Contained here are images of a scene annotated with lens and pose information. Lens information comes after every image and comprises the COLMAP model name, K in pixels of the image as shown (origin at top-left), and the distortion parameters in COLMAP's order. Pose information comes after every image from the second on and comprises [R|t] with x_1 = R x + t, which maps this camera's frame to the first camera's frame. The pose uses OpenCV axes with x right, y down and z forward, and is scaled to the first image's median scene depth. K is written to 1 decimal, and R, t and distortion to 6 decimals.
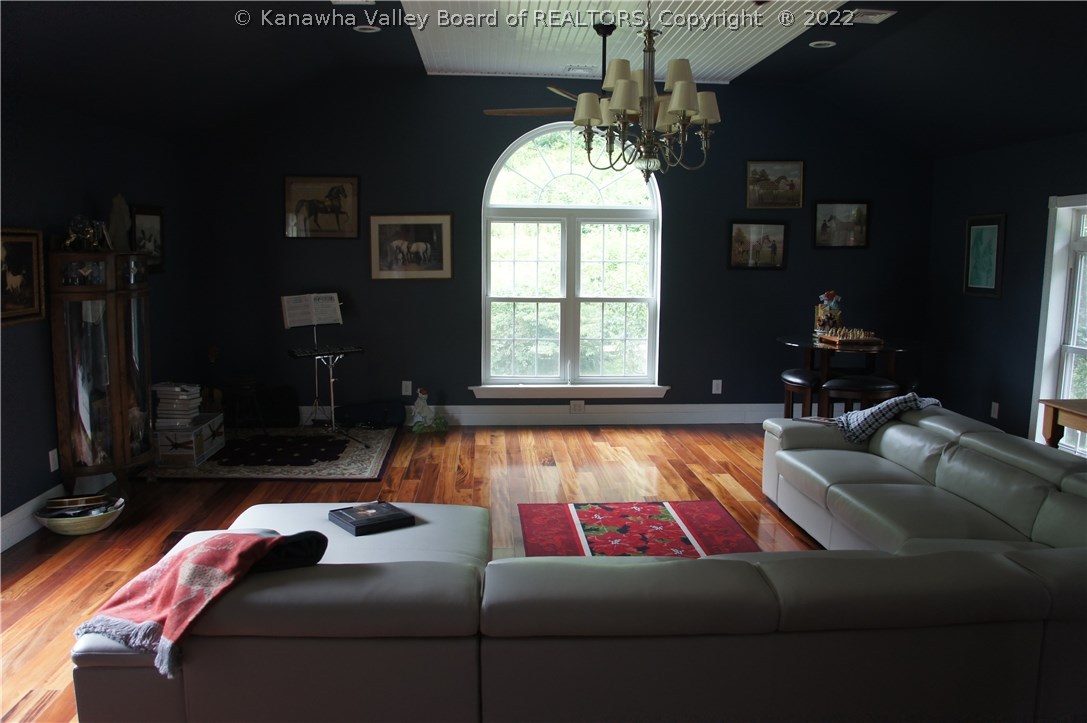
lens RADIAL K [[845.7, 0, 538.5], [0, 845.7, 361.5], [0, 0, 1]] dist [-0.154126, 0.071851]
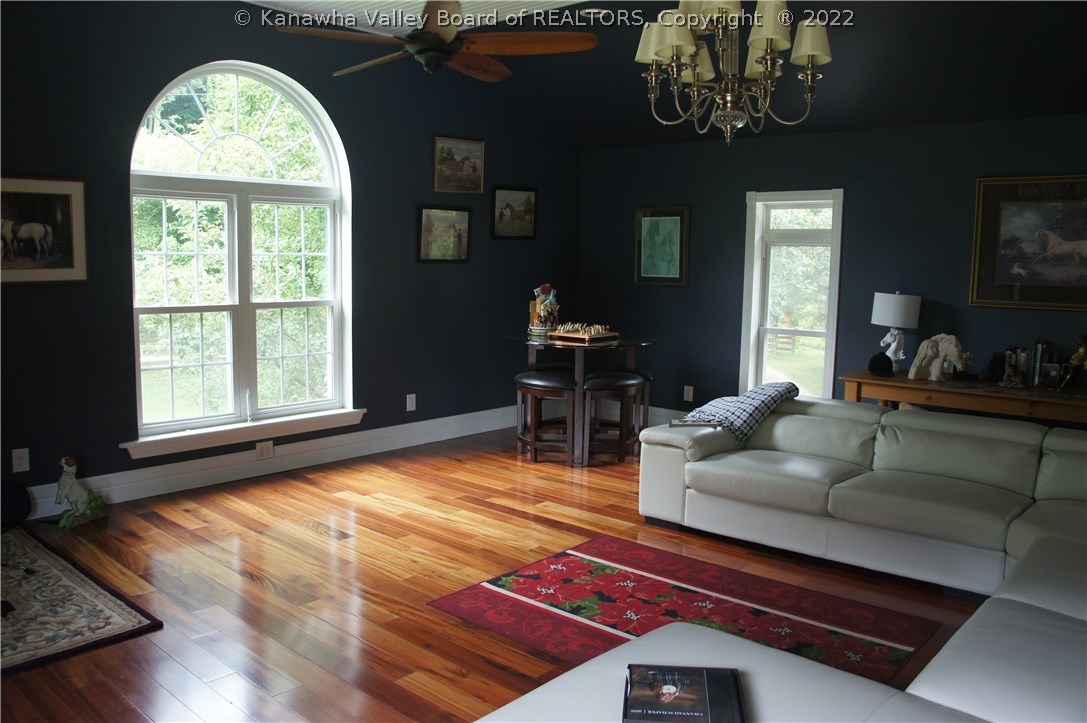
lens RADIAL K [[845.7, 0, 544.1], [0, 845.7, 365.3], [0, 0, 1]] dist [-0.154126, 0.071851]
pose [[0.707557, -0.083977, 0.701649, -0.295847], [0.082020, 0.995962, 0.036492, -0.028018], [-0.701880, 0.031729, 0.711588, 0.318381]]
